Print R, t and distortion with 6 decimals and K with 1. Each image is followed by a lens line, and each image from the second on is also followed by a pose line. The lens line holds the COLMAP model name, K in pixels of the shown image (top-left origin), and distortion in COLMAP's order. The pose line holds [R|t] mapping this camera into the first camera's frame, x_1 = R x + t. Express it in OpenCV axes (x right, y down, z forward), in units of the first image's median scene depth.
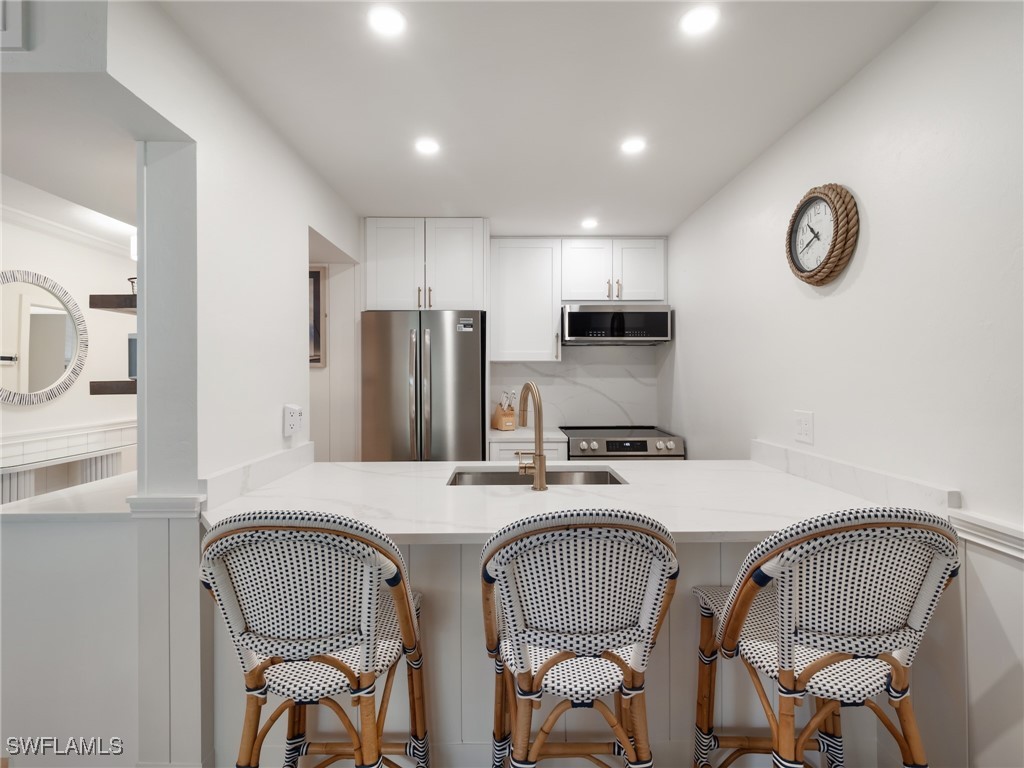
lens RADIAL K [[495.1, 0, 500.8], [0, 495.1, 375.5], [0, 0, 1]] dist [0.002394, -0.000254]
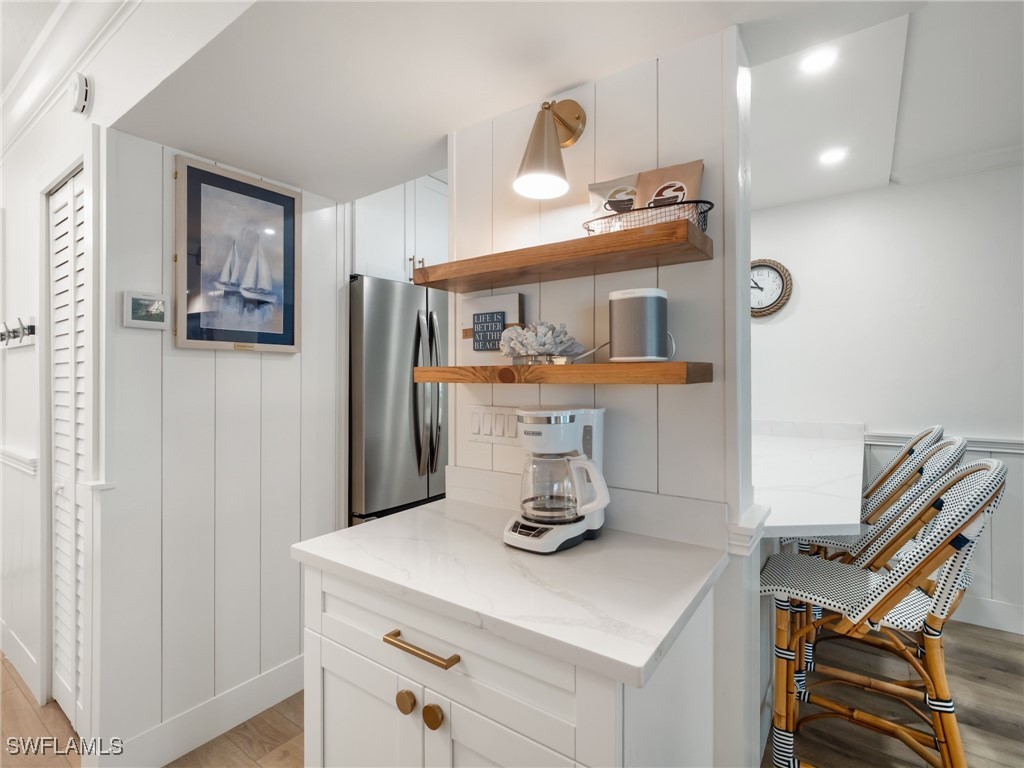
lens RADIAL K [[495.1, 0, 500.8], [0, 495.1, 375.5], [0, 0, 1]] dist [0.002394, -0.000254]
pose [[0.570248, 0.002573, 0.821469, -0.692185], [0.002831, 0.999983, -0.005097, 0.018405], [-0.821468, 0.005233, 0.570231, 0.394251]]
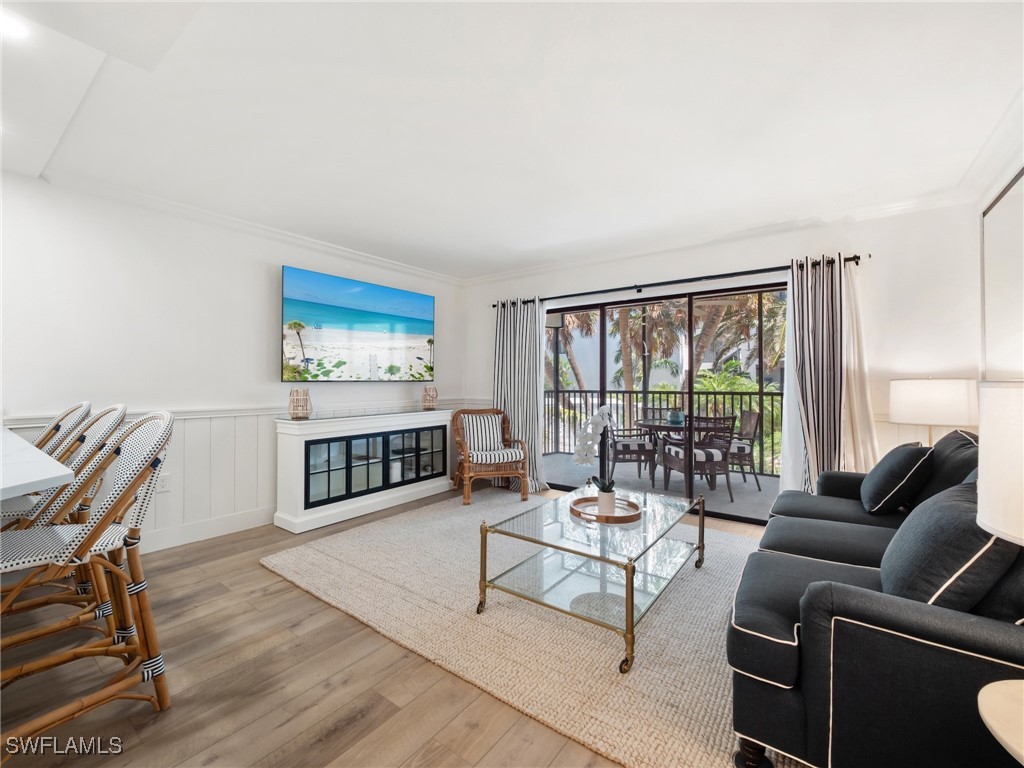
lens RADIAL K [[435.6, 0, 506.6], [0, 435.6, 380.5], [0, 0, 1]] dist [0.020257, -0.018943]
pose [[-0.811800, -0.001655, 0.583933, -0.749283], [-0.001169, 0.999999, 0.001209, 0.049862], [-0.583934, 0.000298, -0.811801, 0.472553]]
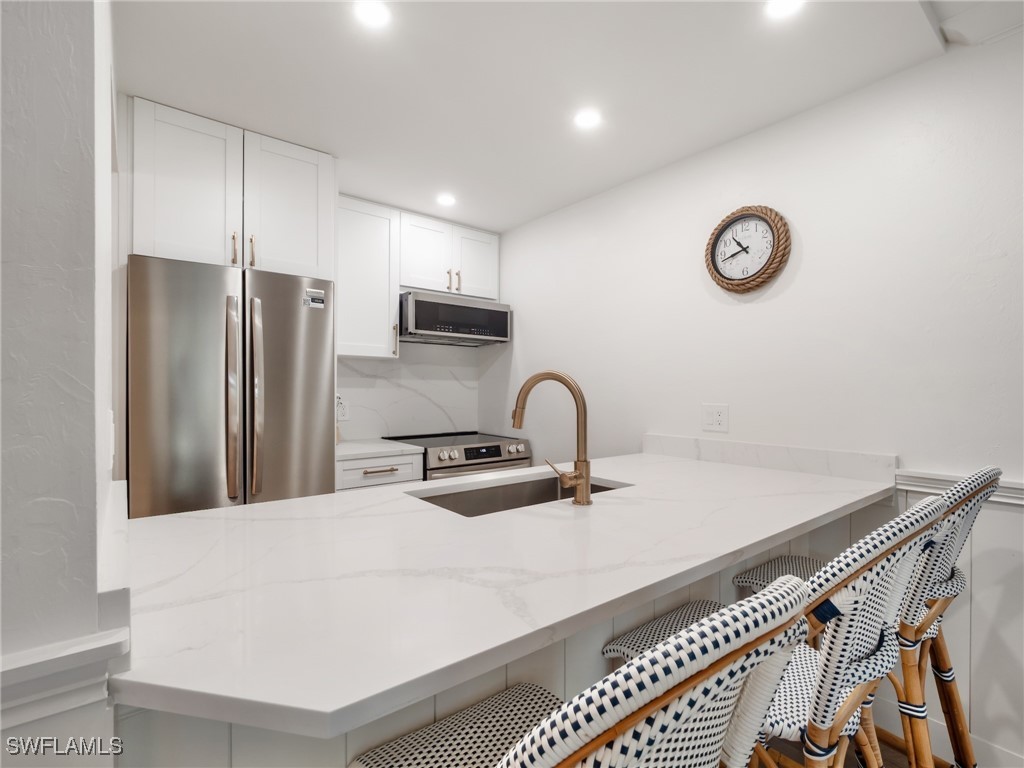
lens RADIAL K [[499.9, 0, 515.2], [0, 499.9, 394.6], [0, 0, 1]] dist [0.001215, 0.000028]
pose [[0.777491, -0.001704, 0.628892, -0.283148], [-0.005405, 0.999941, 0.009391, 0.025957], [-0.628871, -0.010700, 0.777436, 0.242175]]
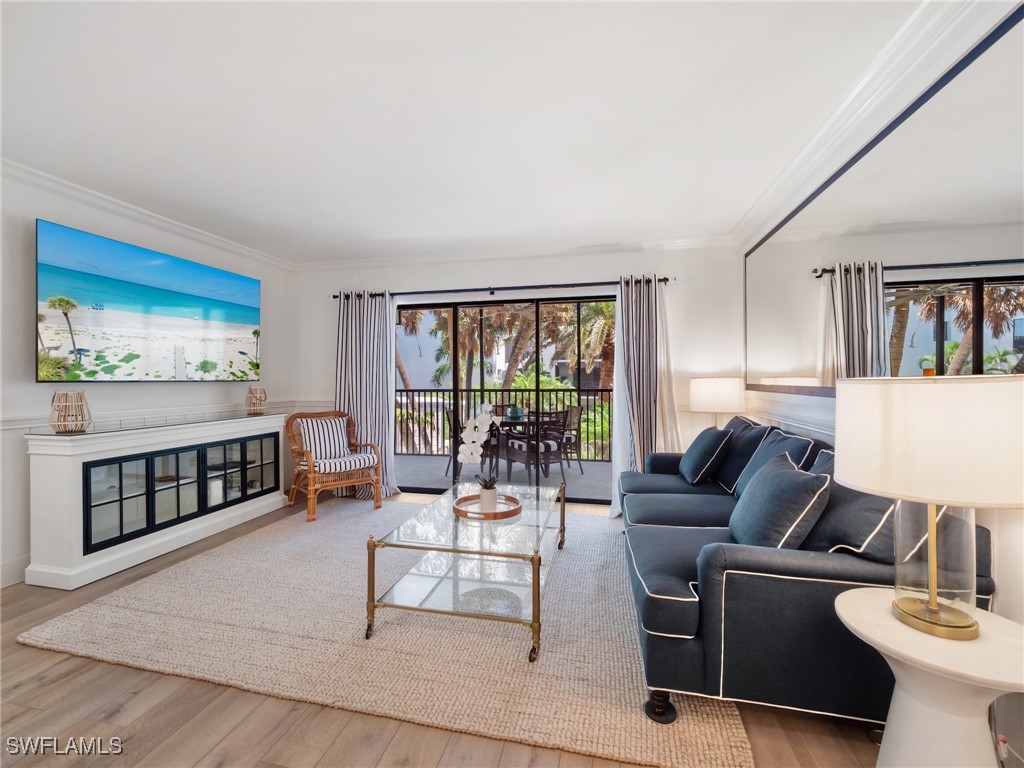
lens RADIAL K [[439.0, 0, 505.7], [0, 439.0, 384.0], [0, 0, 1]] dist [0.000114, -0.001593]
pose [[-0.977991, -0.001888, 0.208640, -0.637586], [0.000573, 0.999931, 0.011735, 0.049185], [-0.208647, 0.011596, -0.977922, 0.501831]]
